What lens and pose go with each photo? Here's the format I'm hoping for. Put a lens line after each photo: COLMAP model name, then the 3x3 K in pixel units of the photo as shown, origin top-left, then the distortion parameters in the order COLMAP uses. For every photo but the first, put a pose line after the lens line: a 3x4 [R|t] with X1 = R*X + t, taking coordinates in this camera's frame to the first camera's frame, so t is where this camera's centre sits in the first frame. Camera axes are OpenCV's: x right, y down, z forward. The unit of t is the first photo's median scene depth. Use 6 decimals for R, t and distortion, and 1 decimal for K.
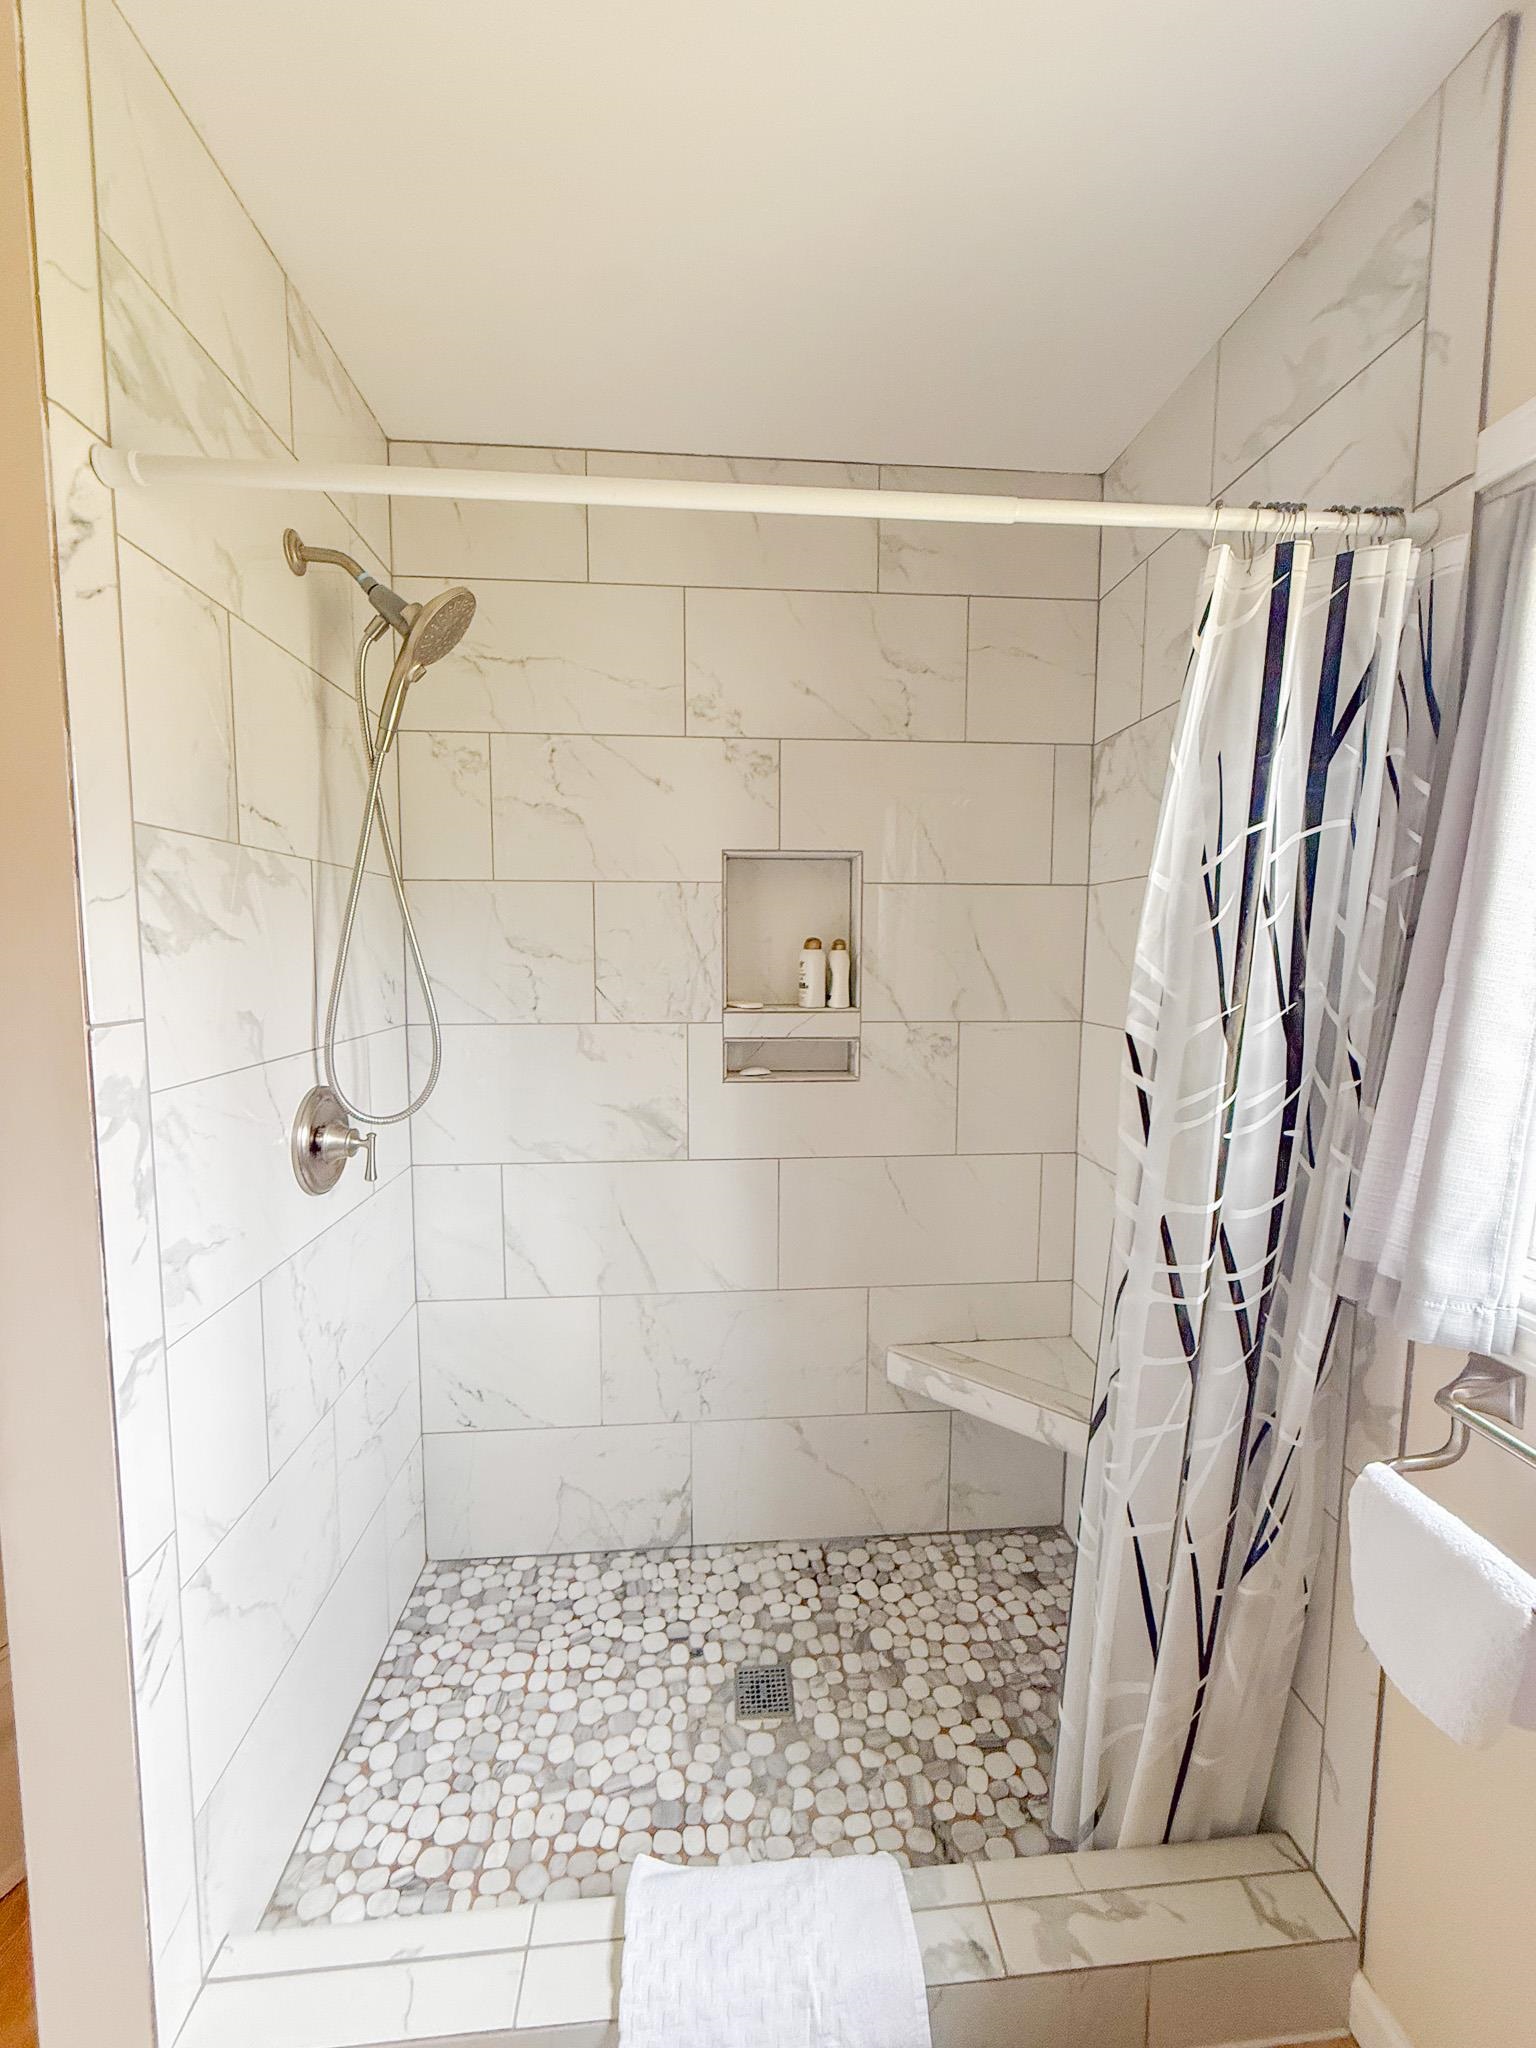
lens RADIAL K [[818.4, 0, 772.3], [0, 818.4, 1016.6], [0, 0, 1]] dist [0.000015, -0.000251]
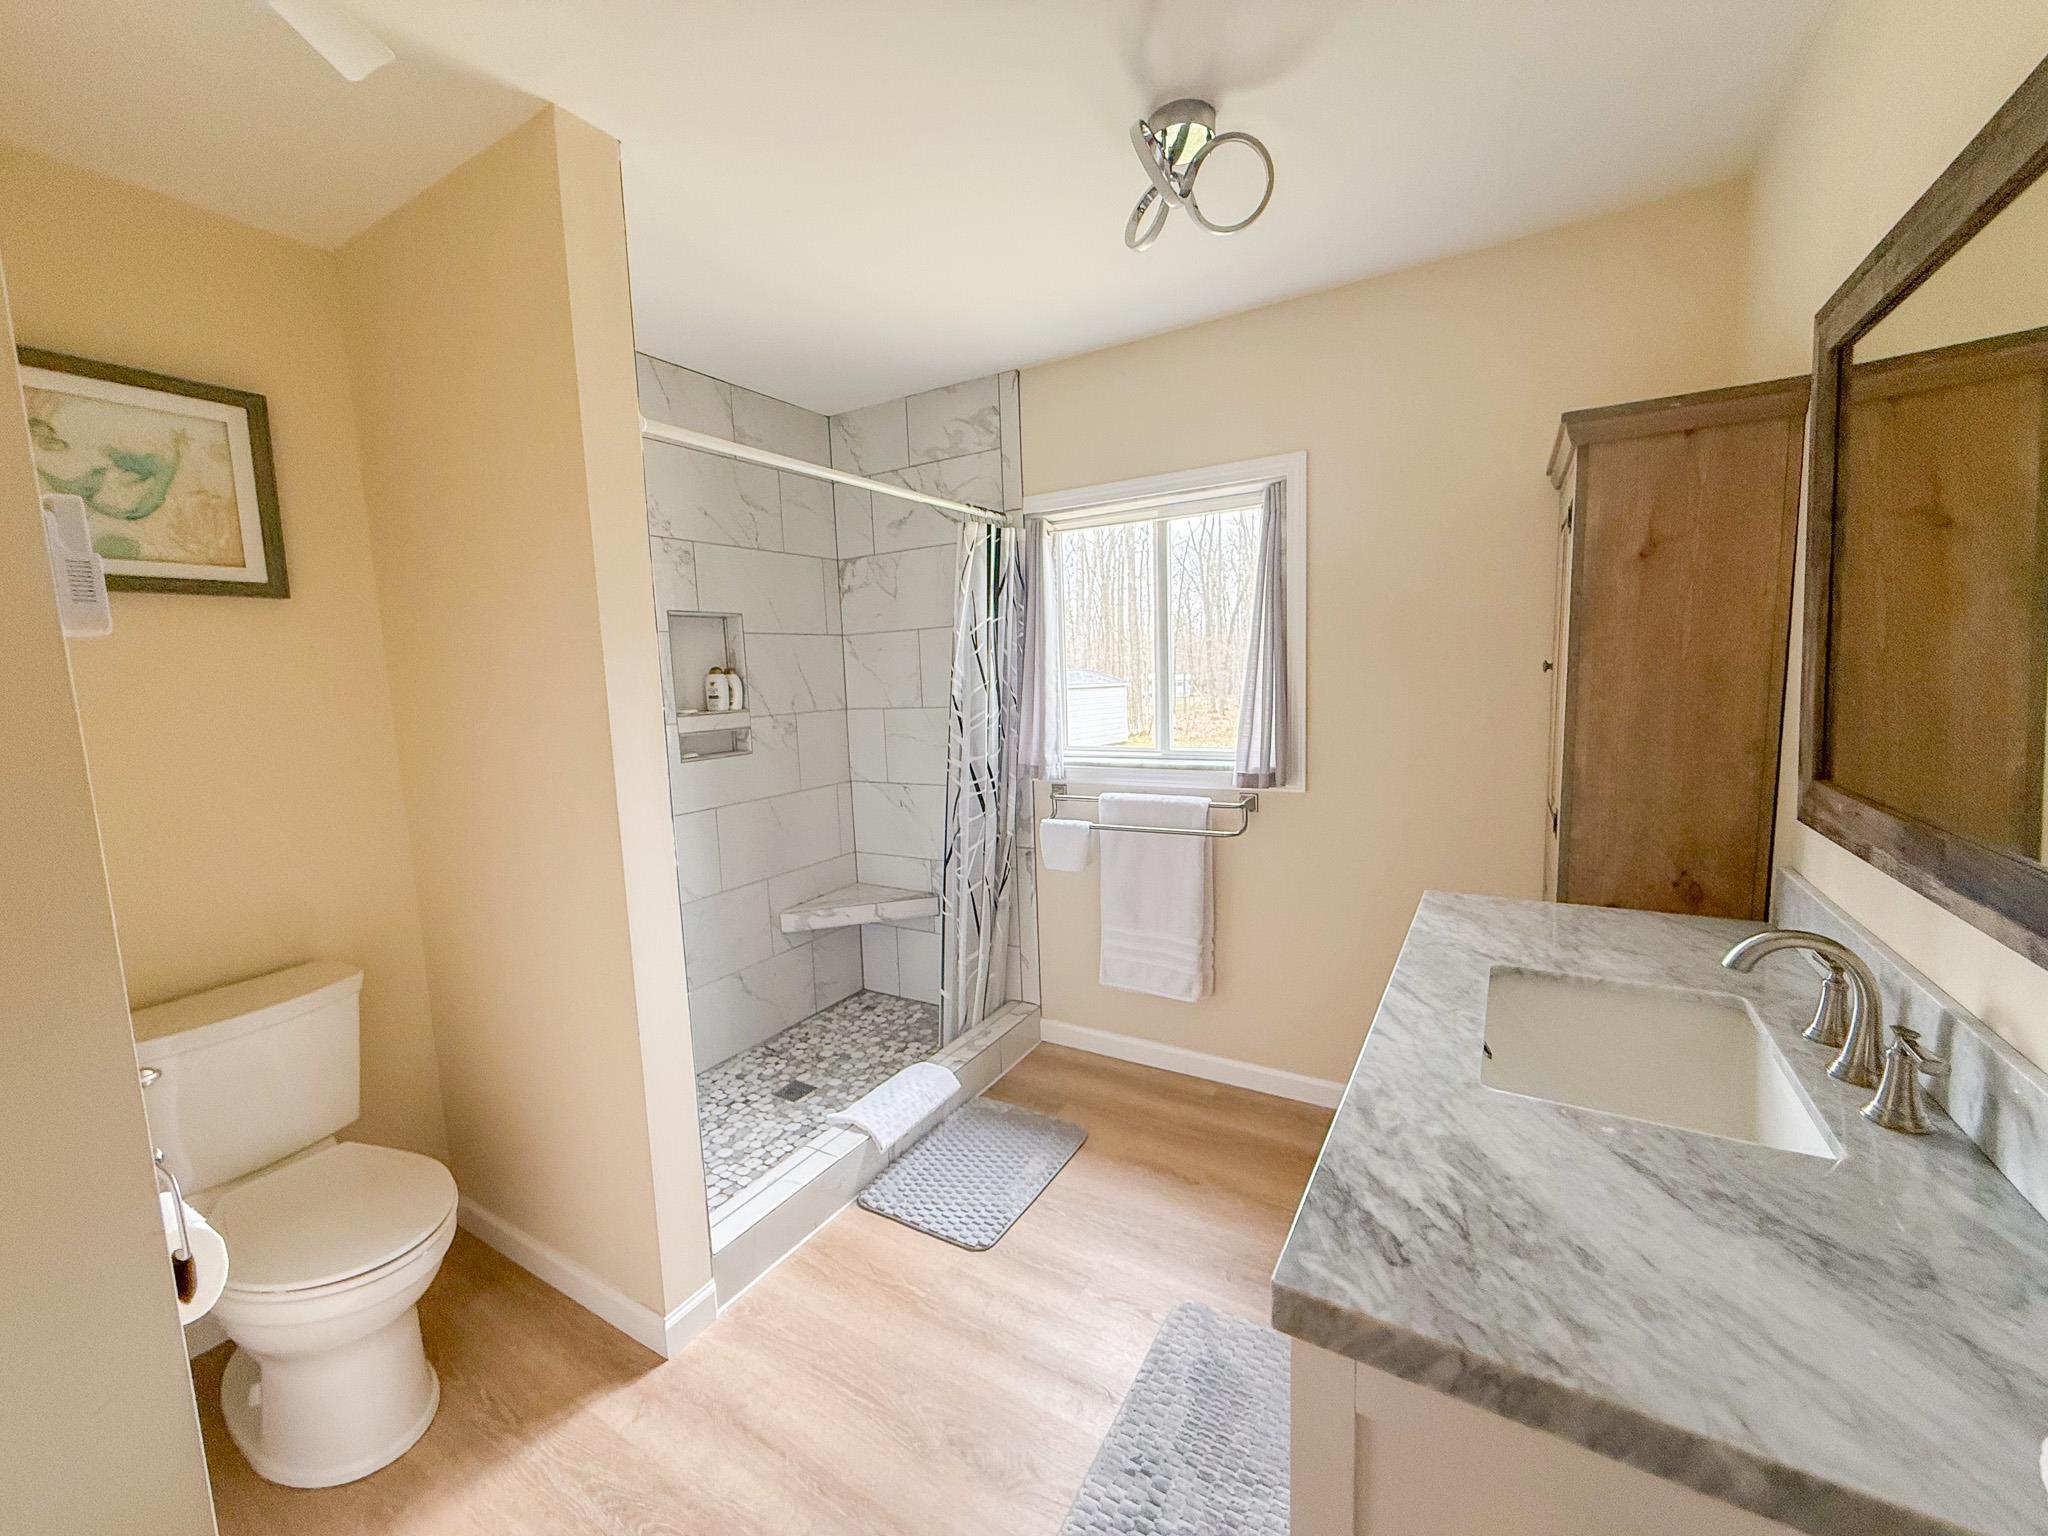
lens RADIAL K [[818.4, 0, 1018.5], [0, 818.4, 765.9], [0, 0, 1]] dist [0.000015, -0.000251]
pose [[0.581279, -0.120617, 0.804715, -1.201488], [0.113713, 0.991289, 0.066443, 0.072685], [-0.805719, 0.052884, 0.589932, -0.528784]]
